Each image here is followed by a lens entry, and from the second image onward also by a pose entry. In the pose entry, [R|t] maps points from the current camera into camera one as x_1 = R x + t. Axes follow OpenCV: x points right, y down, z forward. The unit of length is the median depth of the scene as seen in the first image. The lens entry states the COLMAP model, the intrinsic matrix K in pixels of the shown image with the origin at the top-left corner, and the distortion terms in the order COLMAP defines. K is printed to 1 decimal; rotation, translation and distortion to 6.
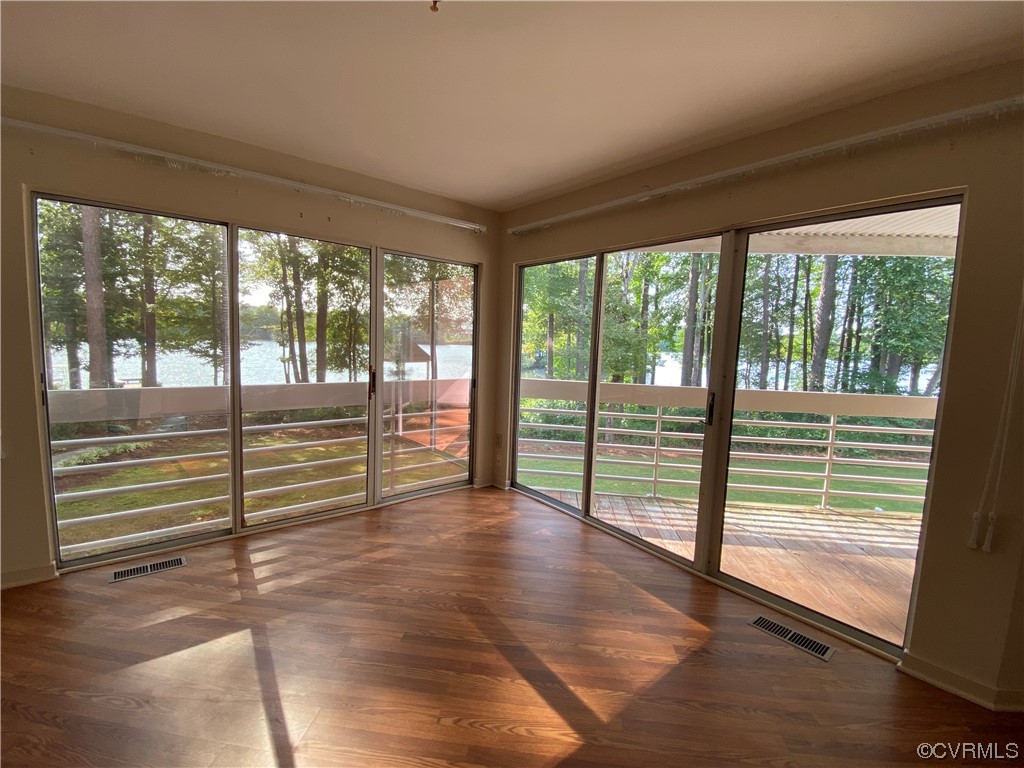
lens RADIAL K [[456.1, 0, 511.2], [0, 456.1, 379.1], [0, 0, 1]] dist [0.011159, -0.003035]
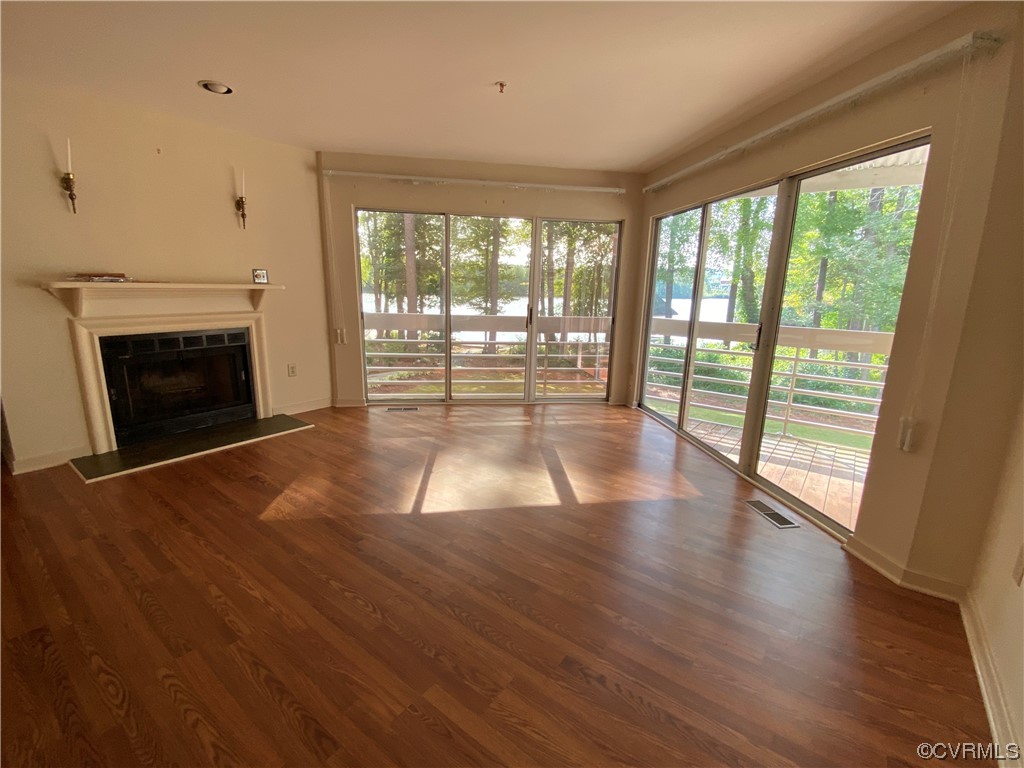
lens RADIAL K [[456.1, 0, 510.9], [0, 456.1, 387.9], [0, 0, 1]] dist [0.011159, -0.003035]
pose [[0.860207, 0.094057, -0.501195, 0.314271], [-0.036101, 0.991609, 0.124130, 0.044836], [0.508665, -0.088684, 0.856385, -0.223800]]
